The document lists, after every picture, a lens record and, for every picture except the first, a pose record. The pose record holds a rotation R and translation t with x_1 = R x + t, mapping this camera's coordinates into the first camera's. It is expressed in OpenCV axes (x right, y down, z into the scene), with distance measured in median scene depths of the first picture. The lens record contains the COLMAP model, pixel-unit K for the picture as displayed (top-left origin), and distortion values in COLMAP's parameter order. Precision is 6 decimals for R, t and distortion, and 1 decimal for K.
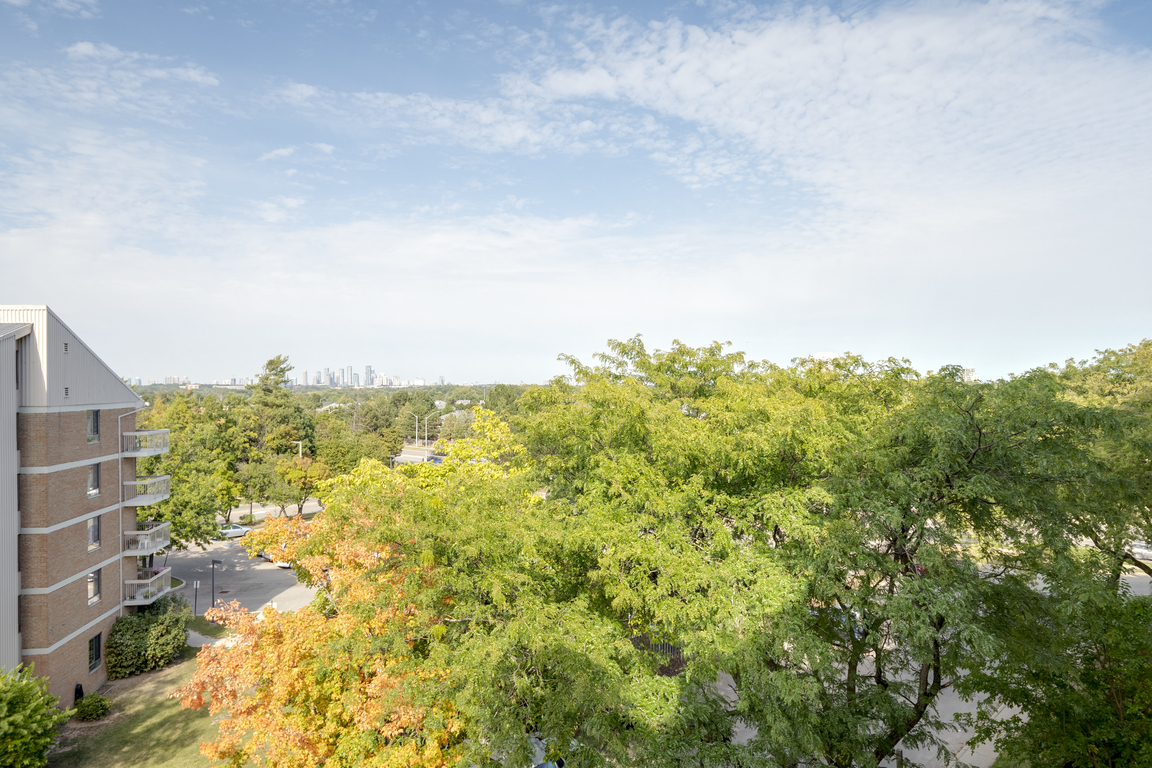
lens RADIAL K [[733.2, 0, 576.4], [0, 733.2, 371.7], [0, 0, 1]] dist [-0.018795, 0.015454]
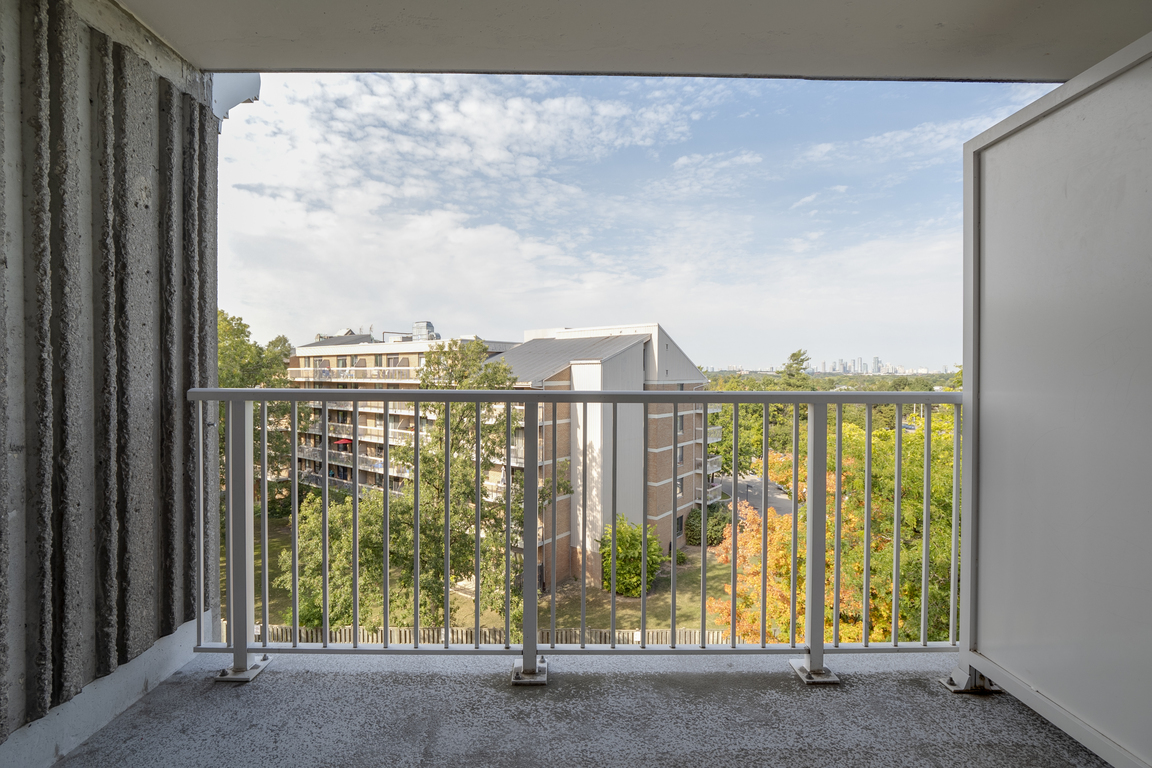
lens RADIAL K [[594.1, 0, 576.0], [0, 594.1, 384.0], [0, 0, 1]] dist [-0.004058, -0.001135]
pose [[0.697941, 0.017614, -0.715939, 0.099350], [0.002656, 0.999627, 0.027182, 0.010500], [0.716150, -0.020873, 0.697634, -0.083588]]
